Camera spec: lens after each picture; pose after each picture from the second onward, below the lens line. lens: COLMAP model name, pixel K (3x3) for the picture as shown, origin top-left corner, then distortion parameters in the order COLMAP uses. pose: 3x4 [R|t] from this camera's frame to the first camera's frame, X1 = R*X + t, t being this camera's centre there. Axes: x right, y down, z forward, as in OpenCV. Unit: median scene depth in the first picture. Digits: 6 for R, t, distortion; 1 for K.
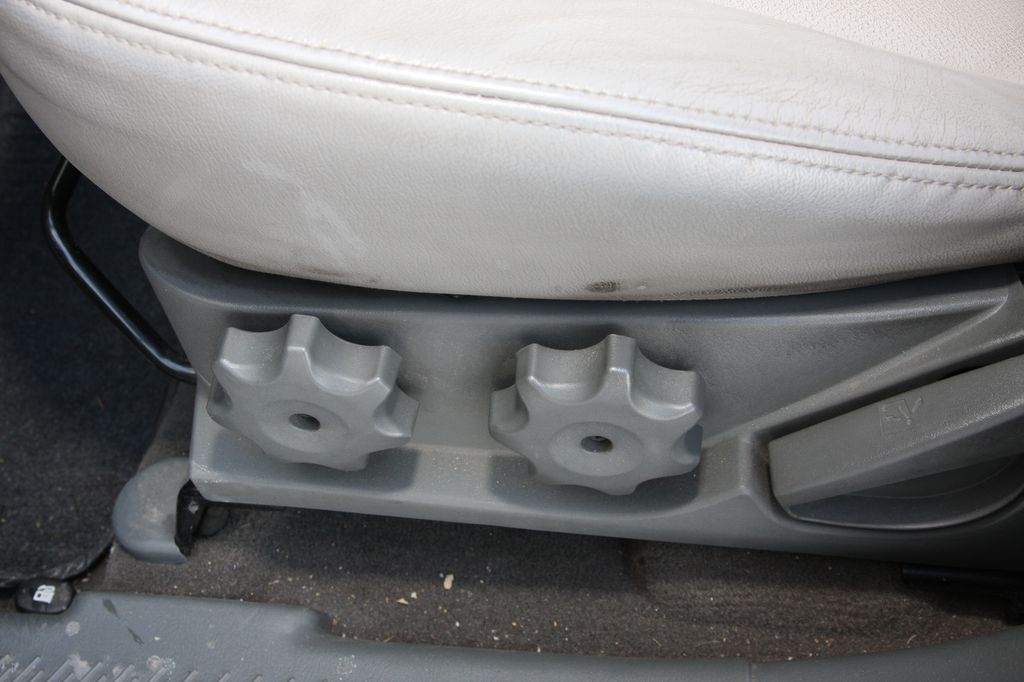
lens RADIAL K [[1201.9, 0, 513.4], [0, 1201.9, 341.1], [0, 0, 1]] dist [-0.006371, 0.000000]
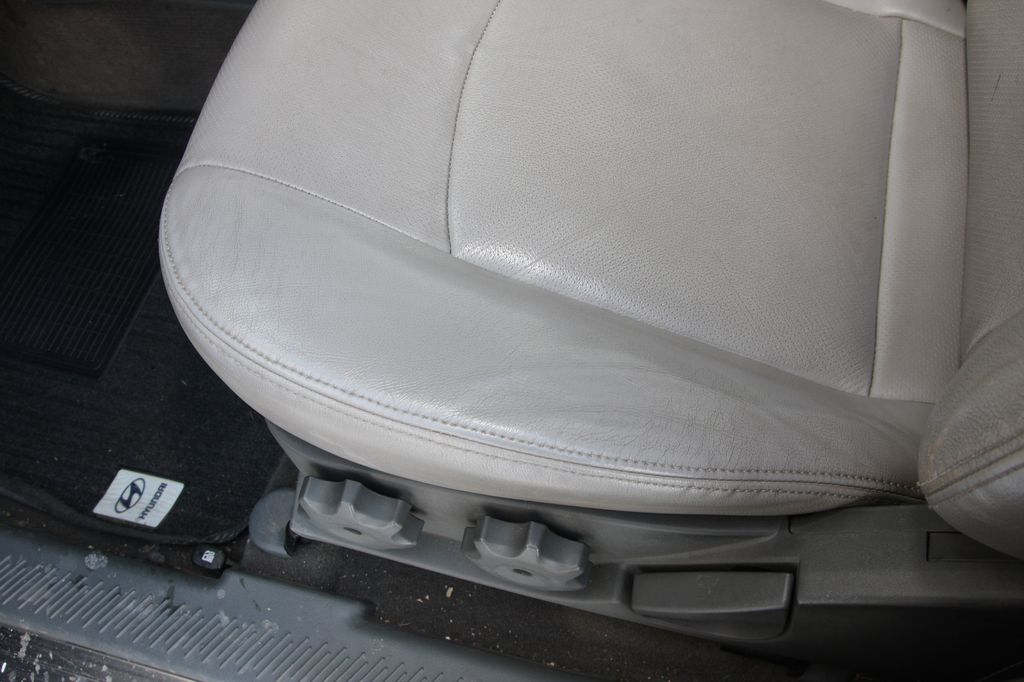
lens RADIAL K [[976.8, 0, 510.9], [0, 976.8, 340.9], [0, 0, 1]] dist [-0.090909, 0.000000]
pose [[0.989072, 0.109863, -0.098316, 0.117647], [-0.093147, 0.982566, 0.160898, -0.344753], [0.114279, -0.149982, 0.982062, -0.202578]]
